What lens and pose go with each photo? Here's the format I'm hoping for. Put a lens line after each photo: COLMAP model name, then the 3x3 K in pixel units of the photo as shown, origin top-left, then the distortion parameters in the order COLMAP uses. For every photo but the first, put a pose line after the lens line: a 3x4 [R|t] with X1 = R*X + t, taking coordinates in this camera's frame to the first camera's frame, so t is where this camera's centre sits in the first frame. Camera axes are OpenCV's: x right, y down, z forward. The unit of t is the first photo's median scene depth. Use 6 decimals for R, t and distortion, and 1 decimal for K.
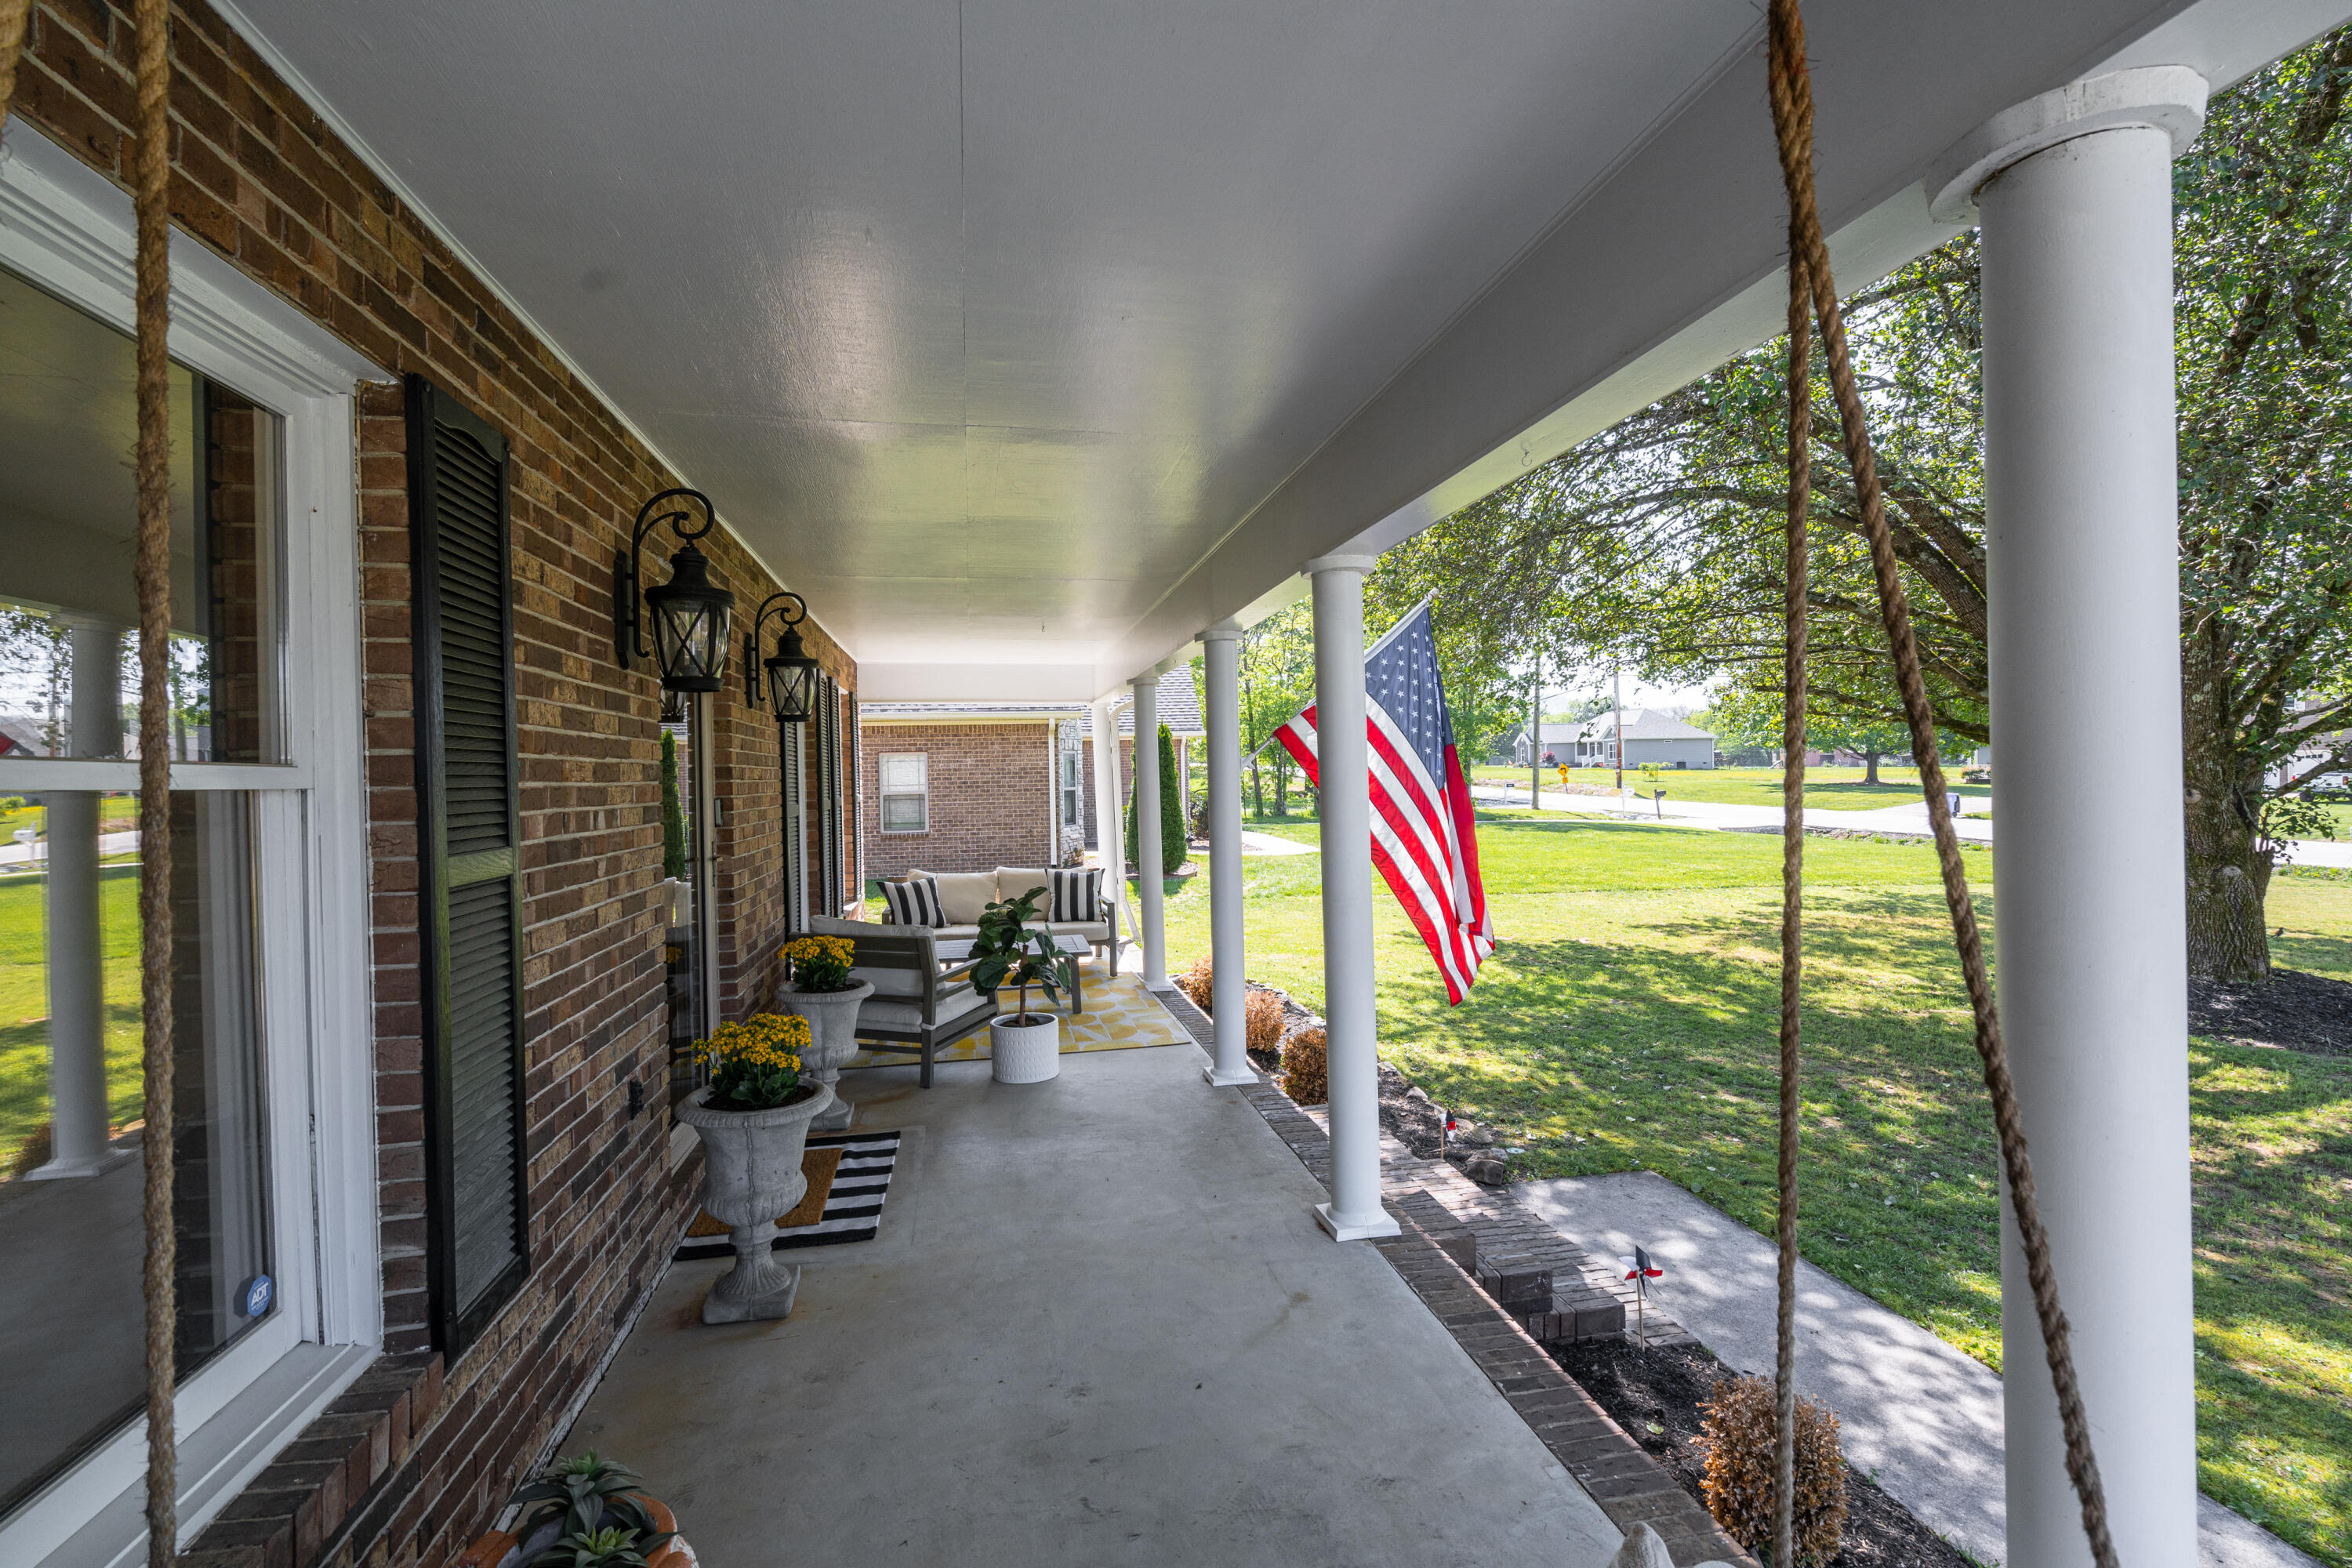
lens RADIAL K [[1044.6, 0, 1176.0], [0, 1044.6, 784.0], [0, 0, 1]] dist [-0.007523, 0.000370]
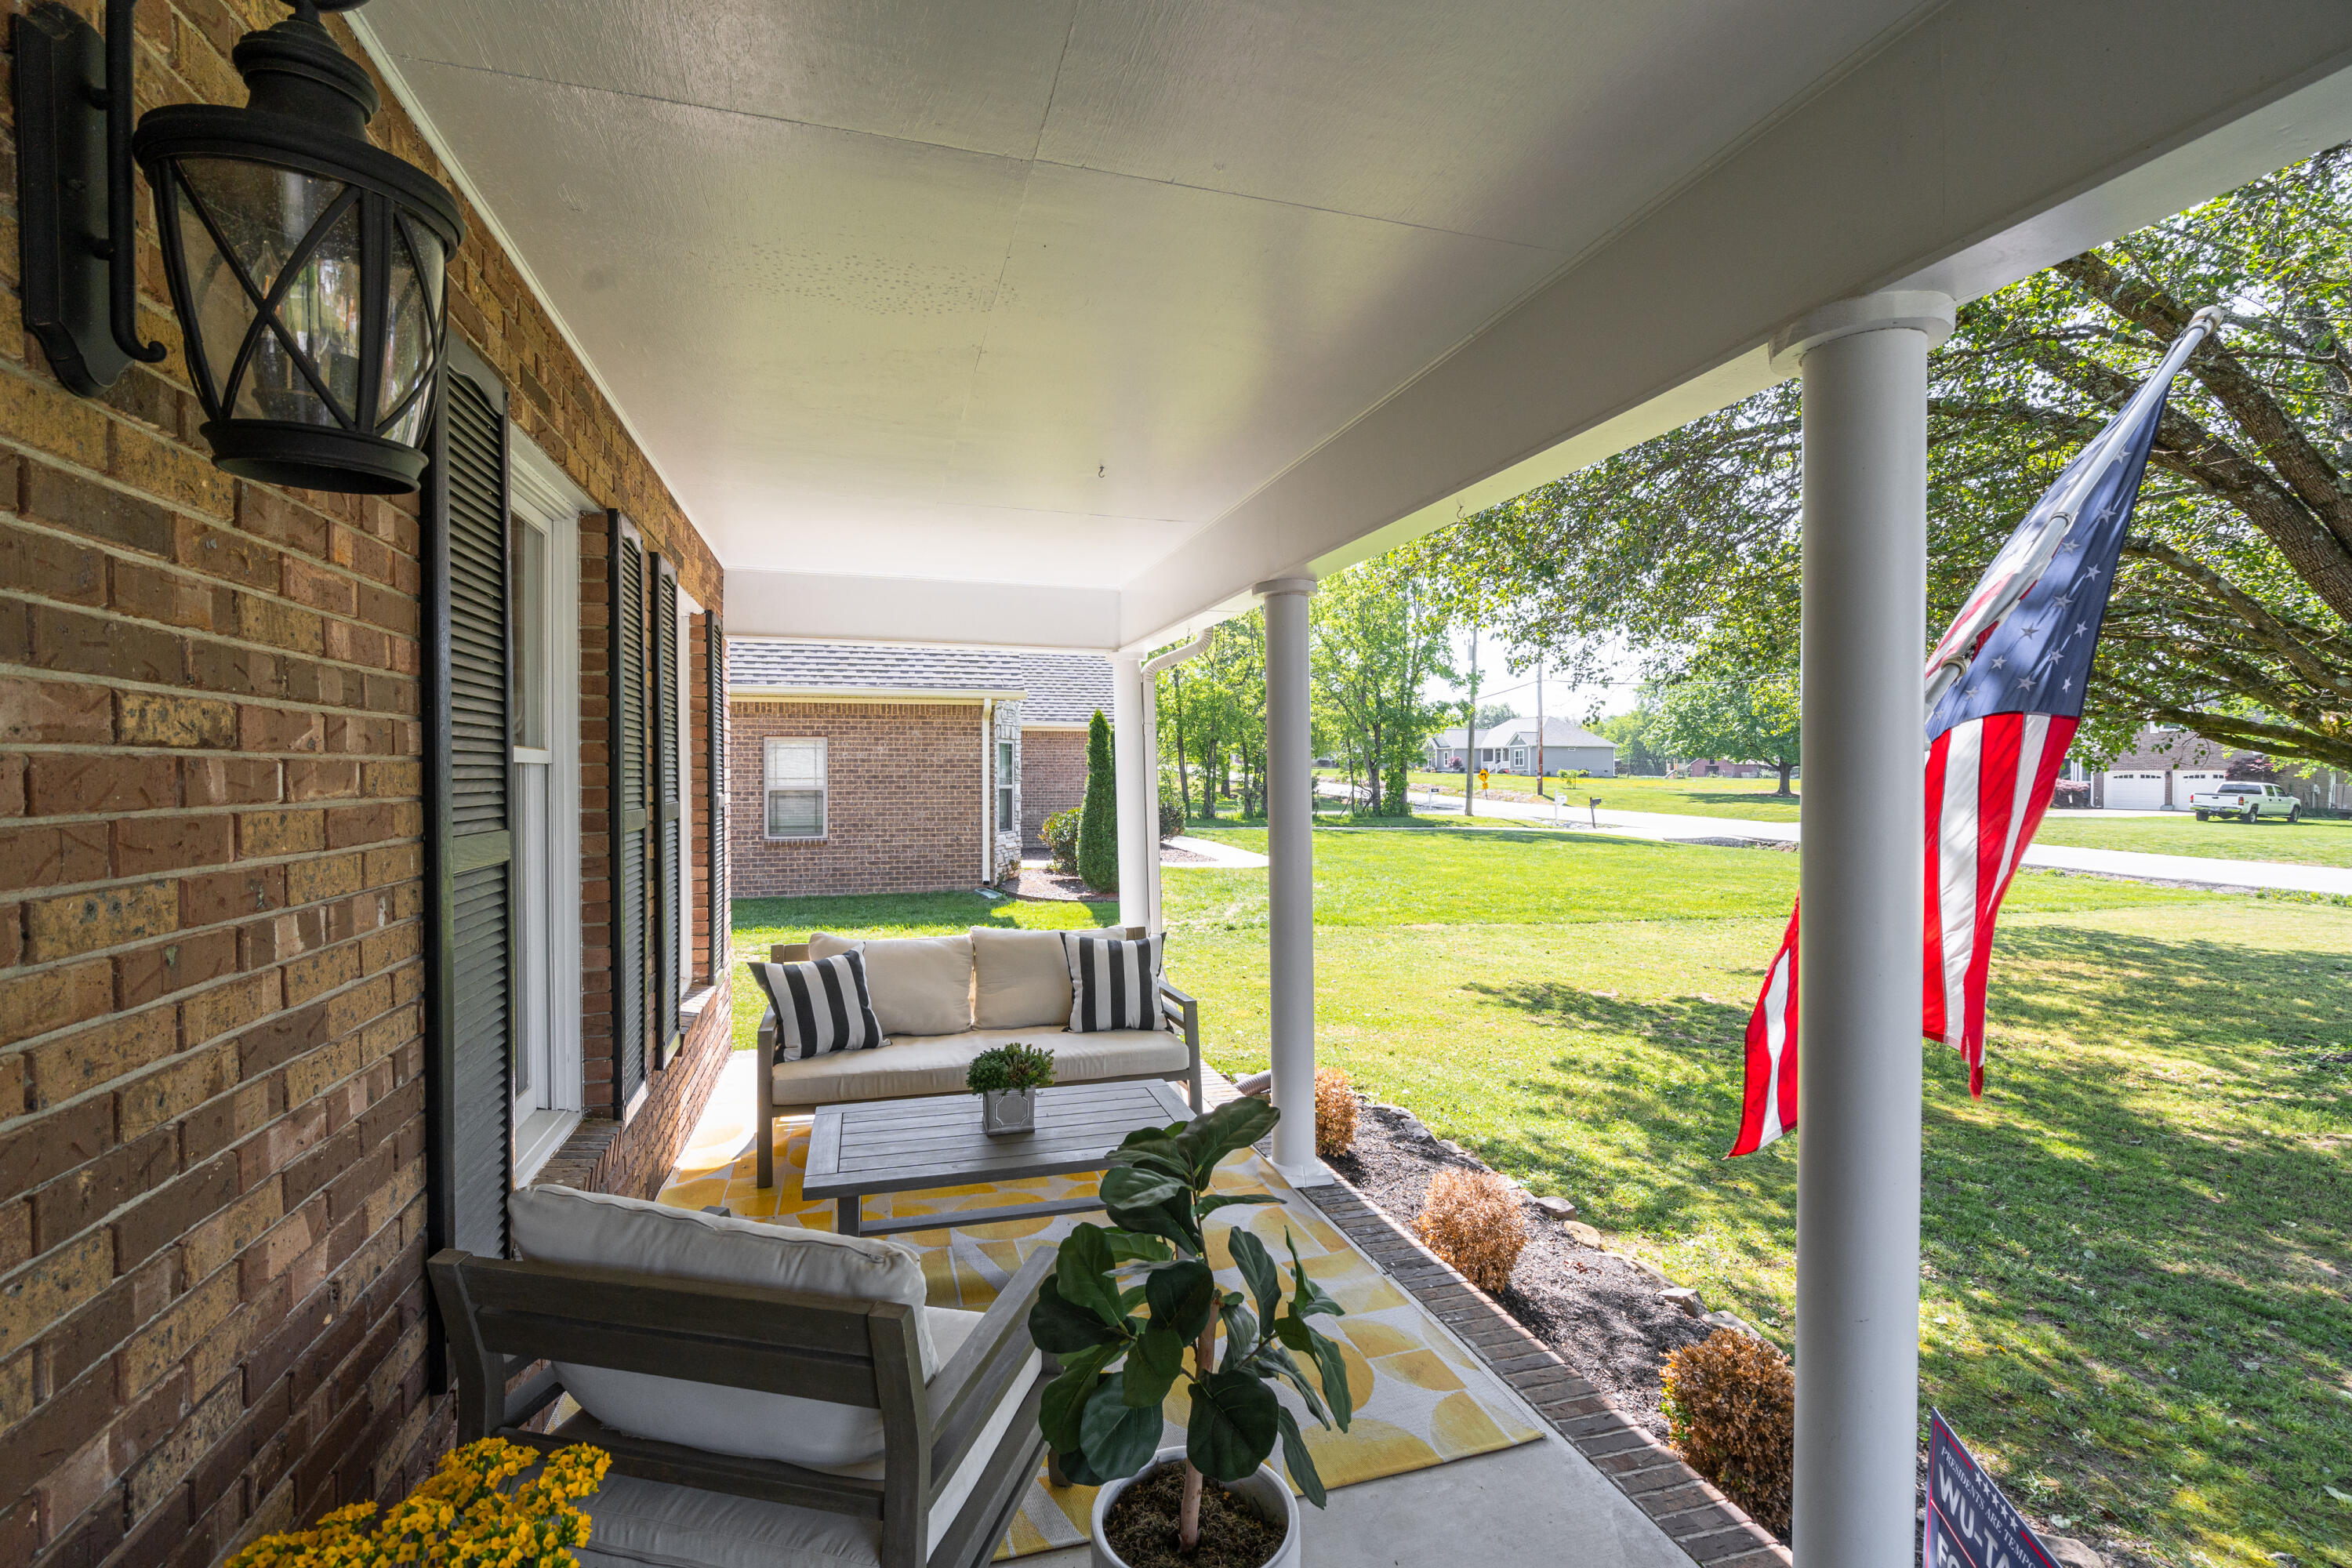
lens RADIAL K [[1044.6, 0, 1176.0], [0, 1044.6, 784.0], [0, 0, 1]] dist [-0.007523, 0.000370]
pose [[0.995091, 0.018582, 0.097203, -0.052591], [-0.018667, 0.999826, -0.000036, 0.000015], [-0.097186, -0.001779, 0.995265, 0.191428]]
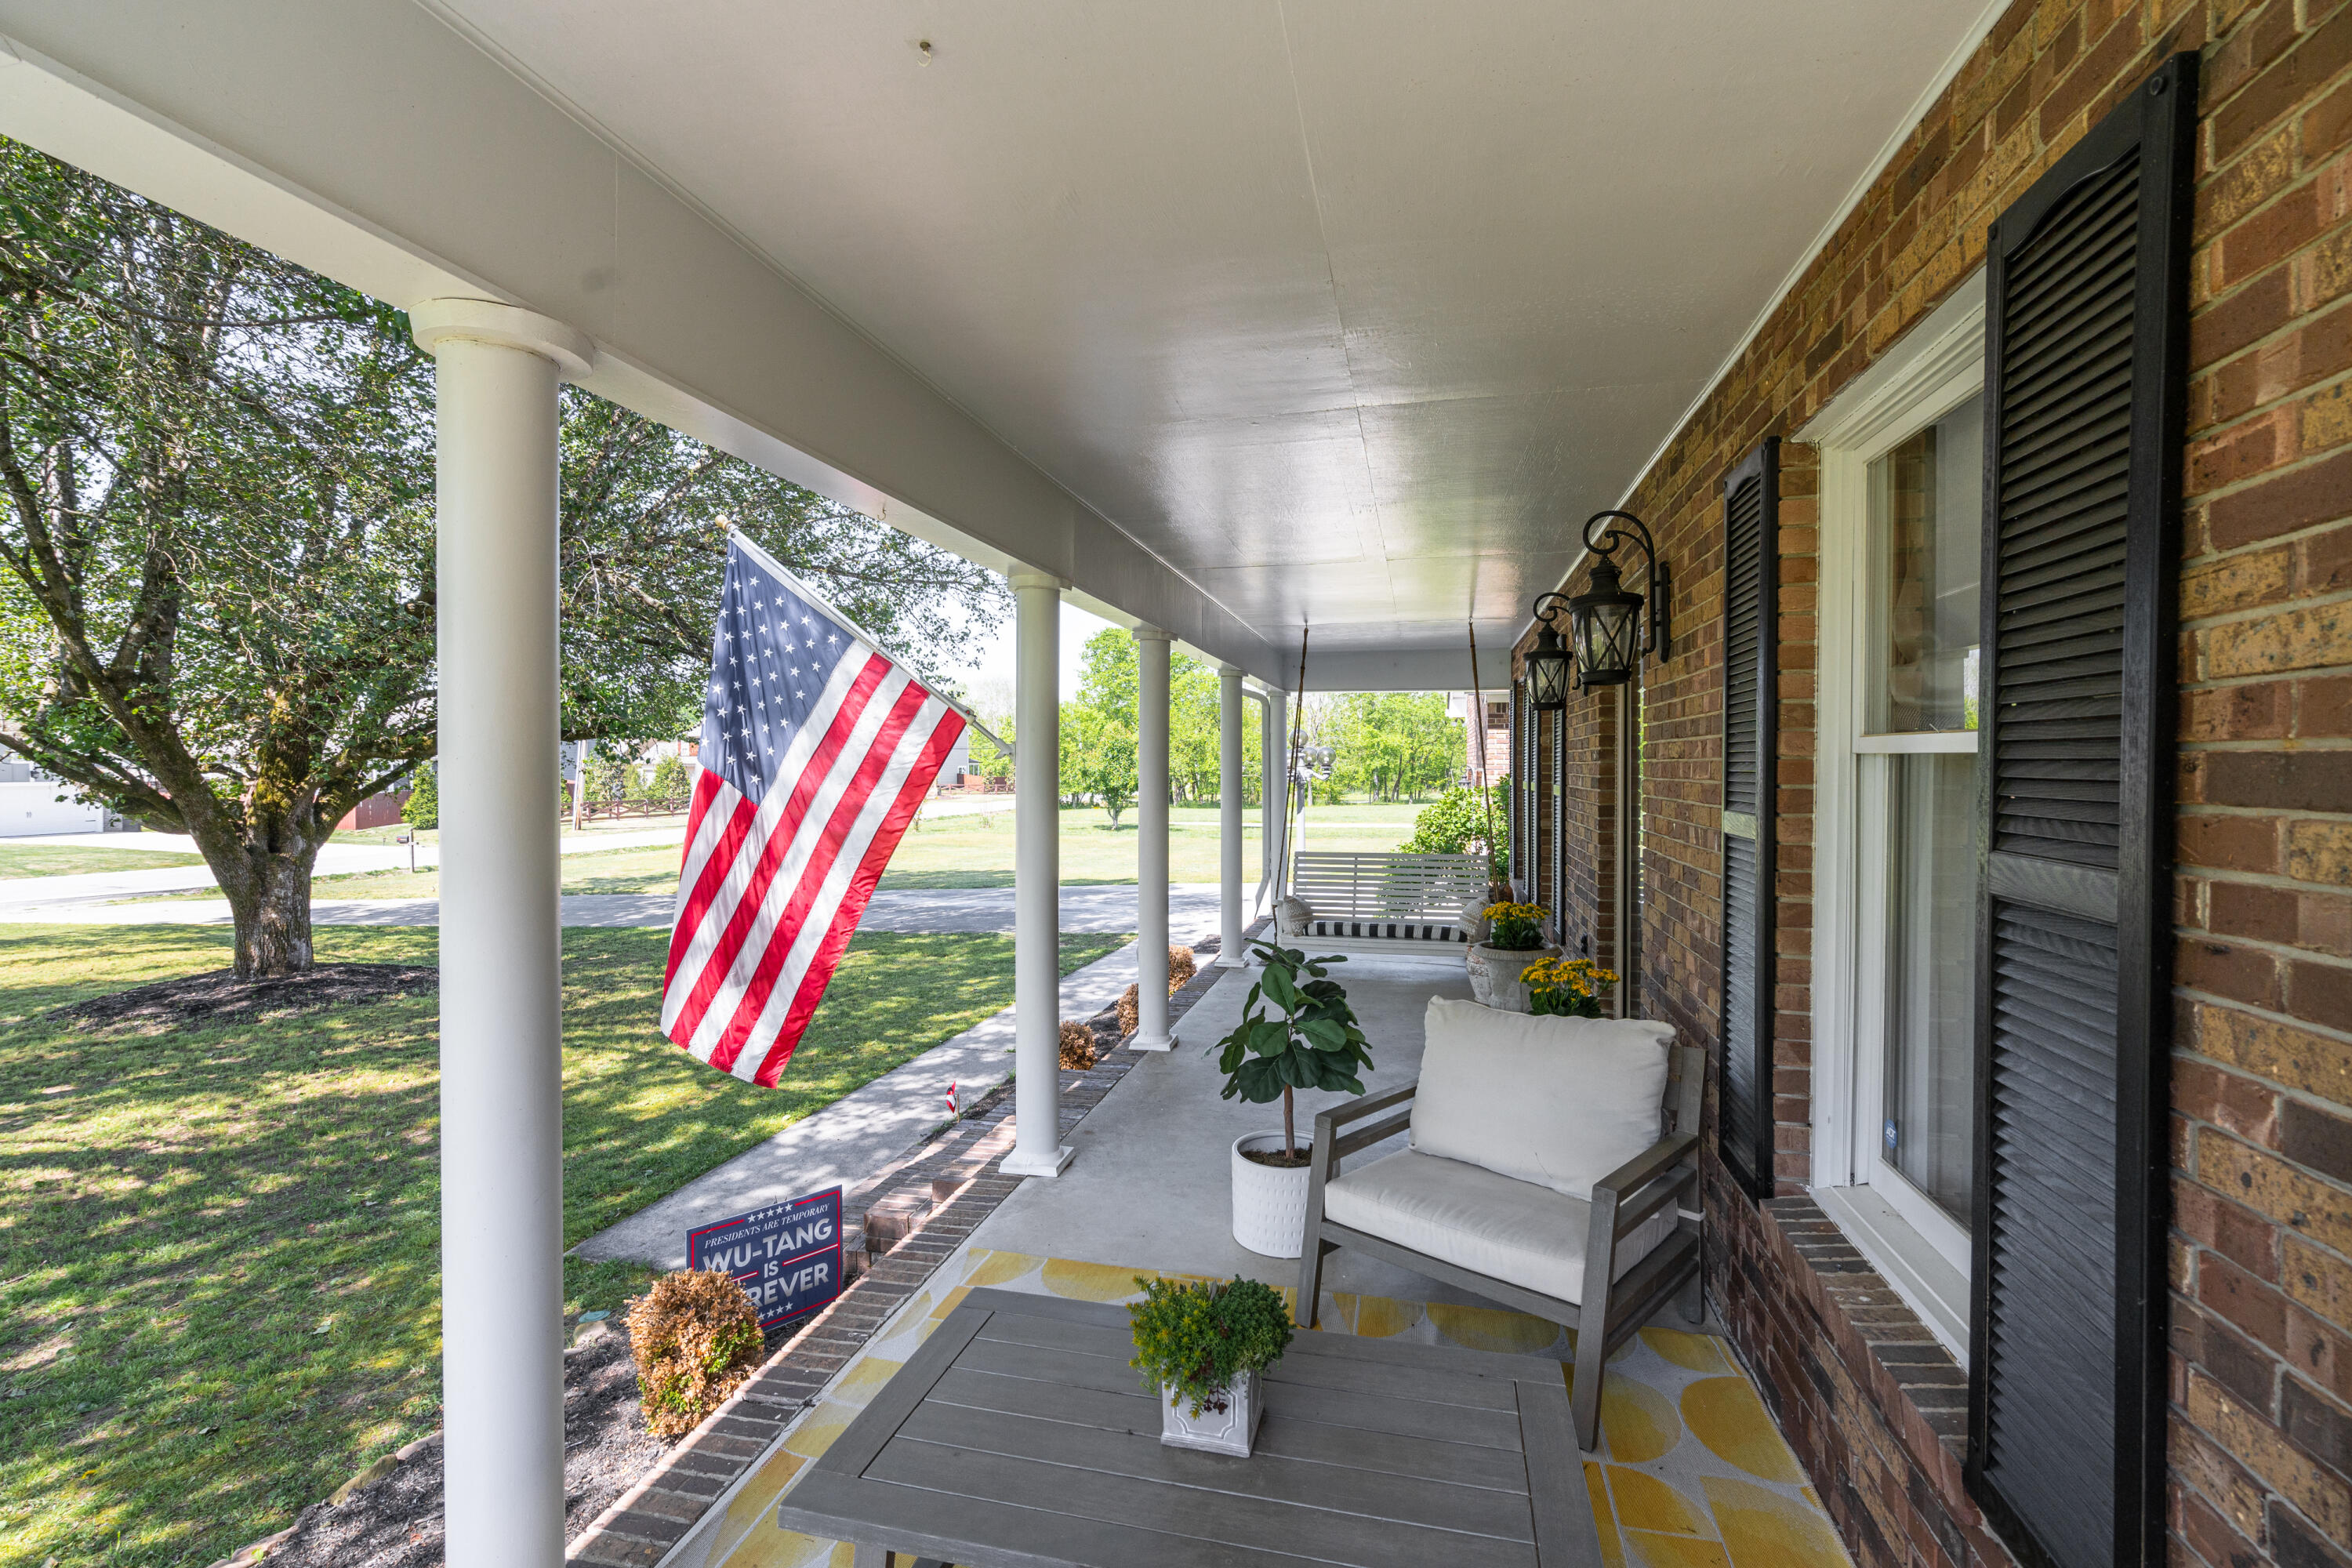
lens RADIAL K [[1044.6, 0, 1176.0], [0, 1044.6, 784.0], [0, 0, 1]] dist [-0.007523, 0.000370]
pose [[-0.909524, 0.014077, 0.415413, -0.099027], [0.022400, 0.999634, 0.015169, -0.001751], [-0.415047, 0.023102, -0.909507, 0.450809]]
